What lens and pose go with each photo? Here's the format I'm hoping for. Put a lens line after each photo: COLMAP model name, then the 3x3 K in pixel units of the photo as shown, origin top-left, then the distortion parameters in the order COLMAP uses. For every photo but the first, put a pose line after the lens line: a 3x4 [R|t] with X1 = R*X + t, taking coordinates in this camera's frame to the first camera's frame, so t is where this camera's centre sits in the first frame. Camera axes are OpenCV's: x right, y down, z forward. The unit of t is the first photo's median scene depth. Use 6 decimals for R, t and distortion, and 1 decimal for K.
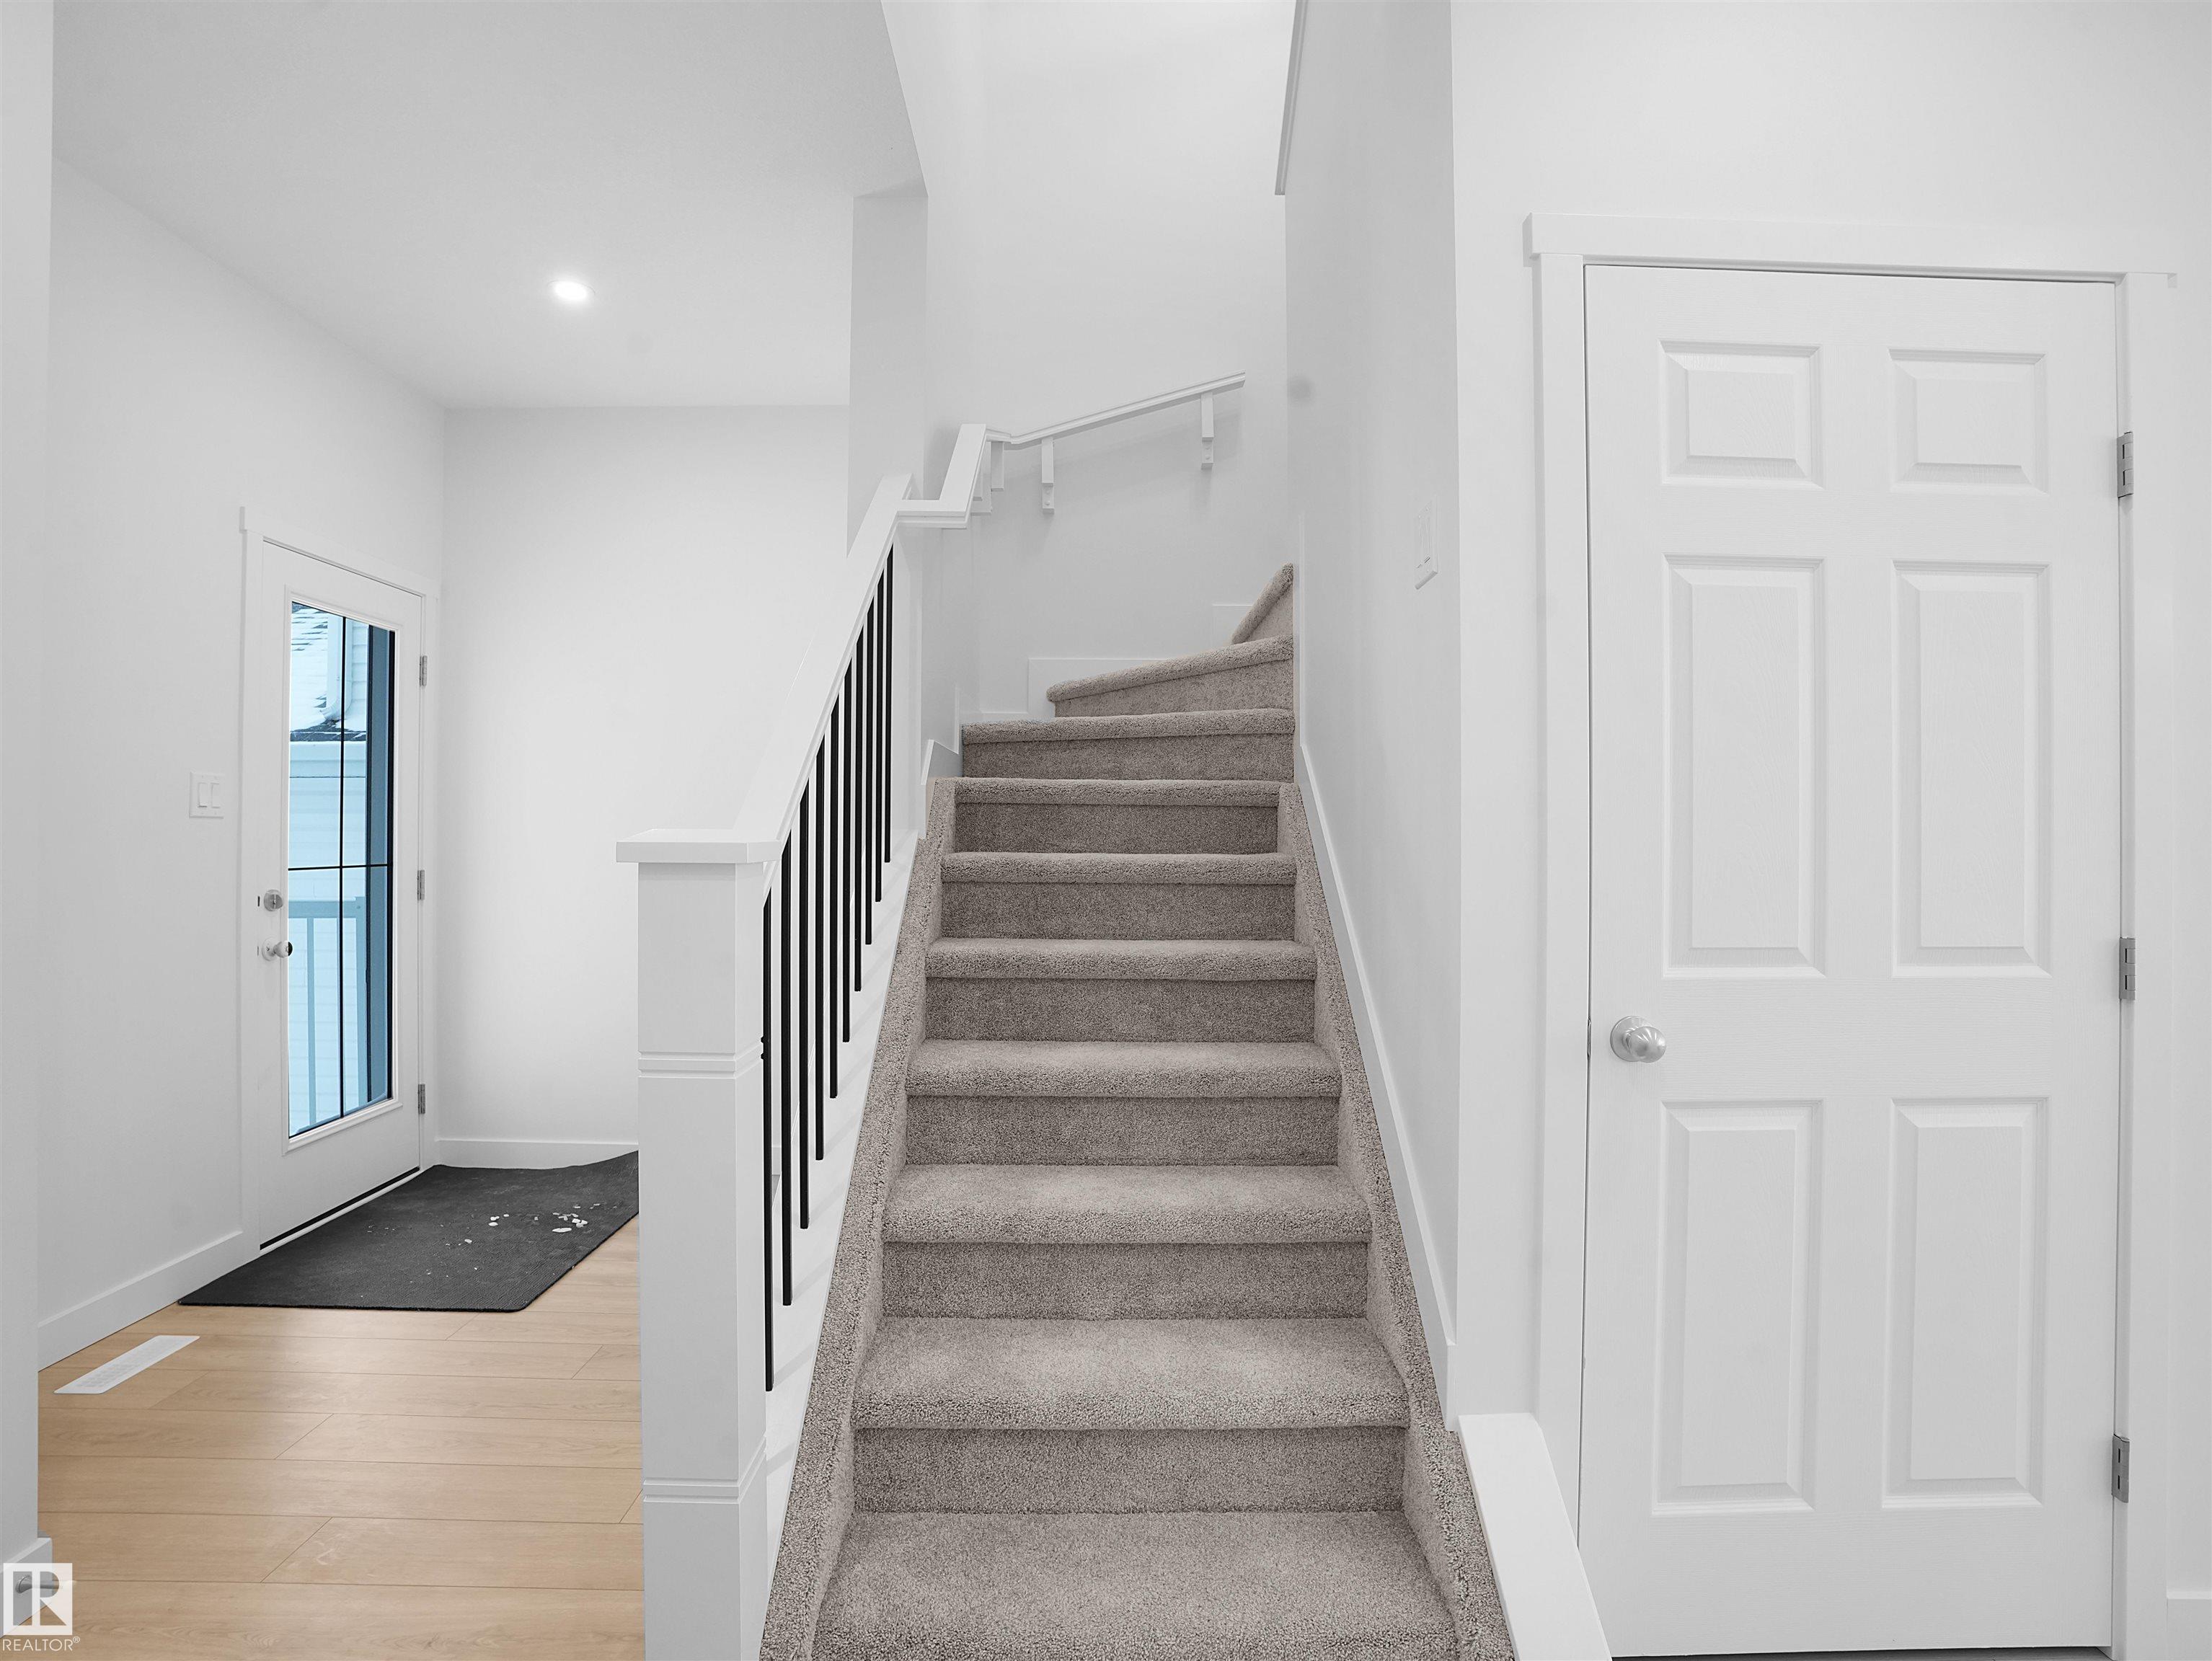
lens RADIAL K [[1202.2, 0, 1101.0], [0, 1202.2, 839.5], [0, 0, 1]] dist [-0.081306, 0.035044]
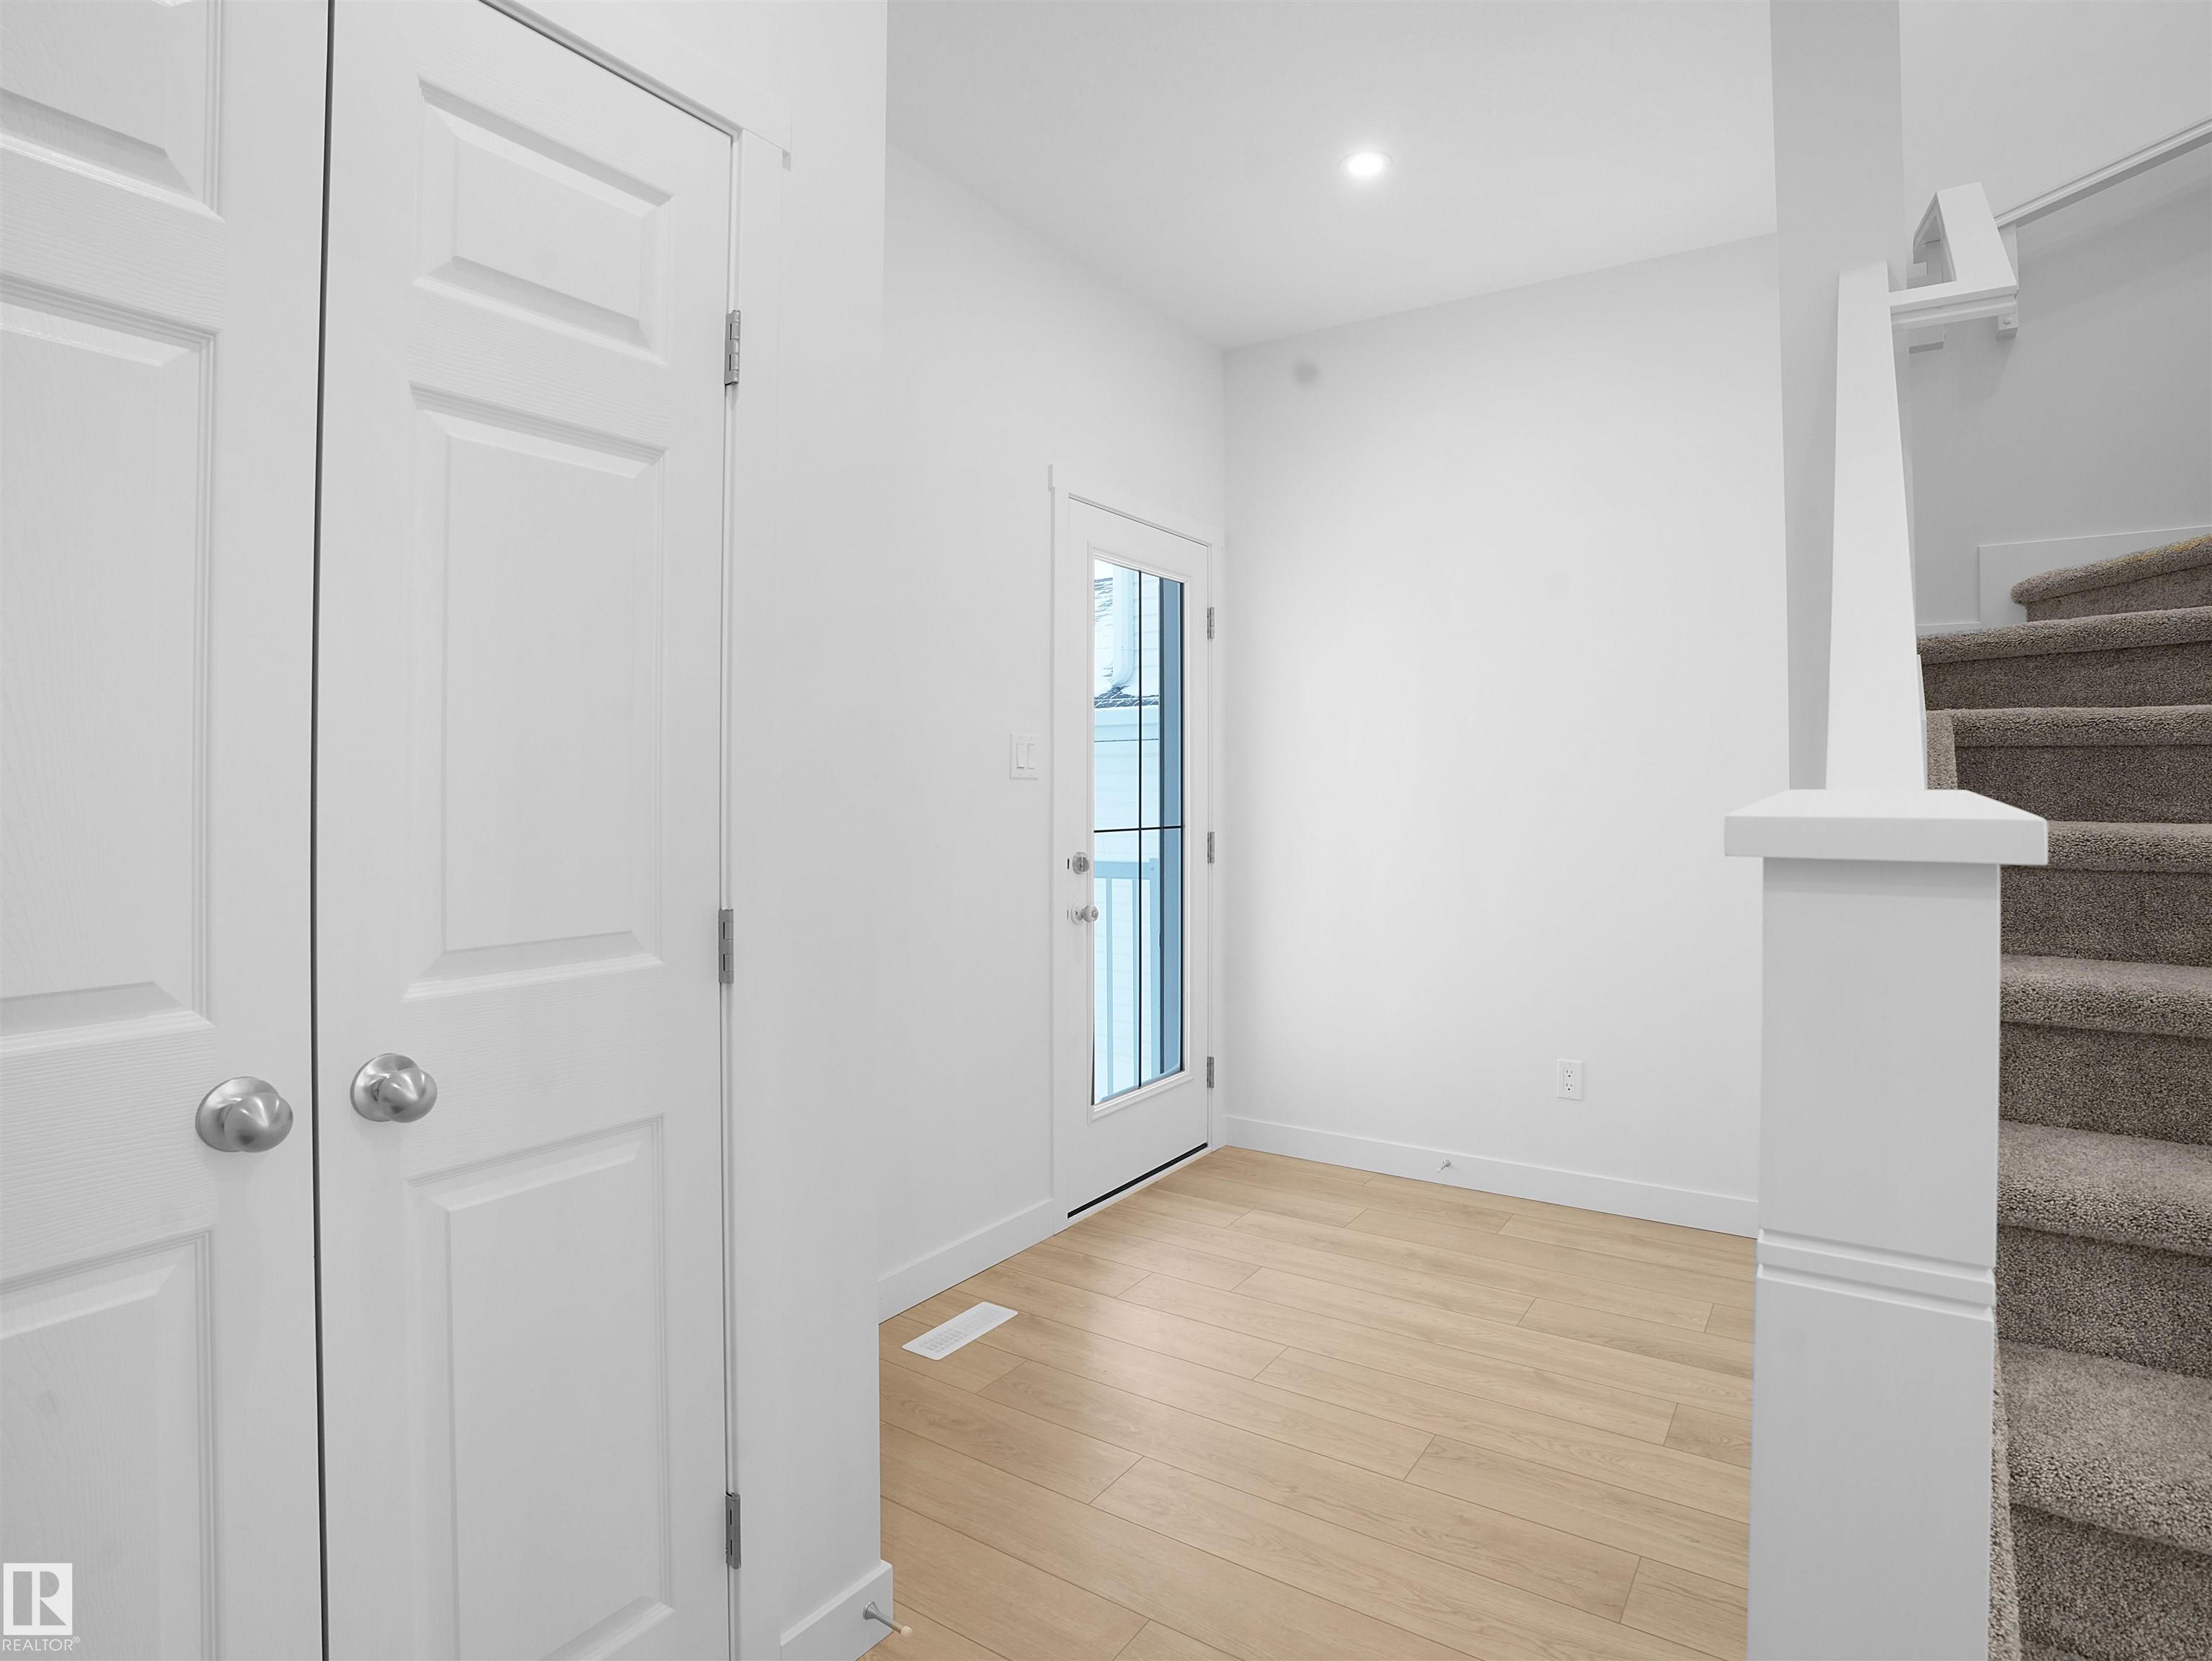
lens RADIAL K [[1156.4, 0, 1097.0], [0, 1156.4, 819.1], [0, 0, 1]] dist [-0.089979, 0.034849]
pose [[0.832268, 0.008465, -0.554308, -0.165939], [0.002229, 0.999824, 0.018616, -0.002525], [0.554369, -0.016729, 0.832103, 0.204778]]
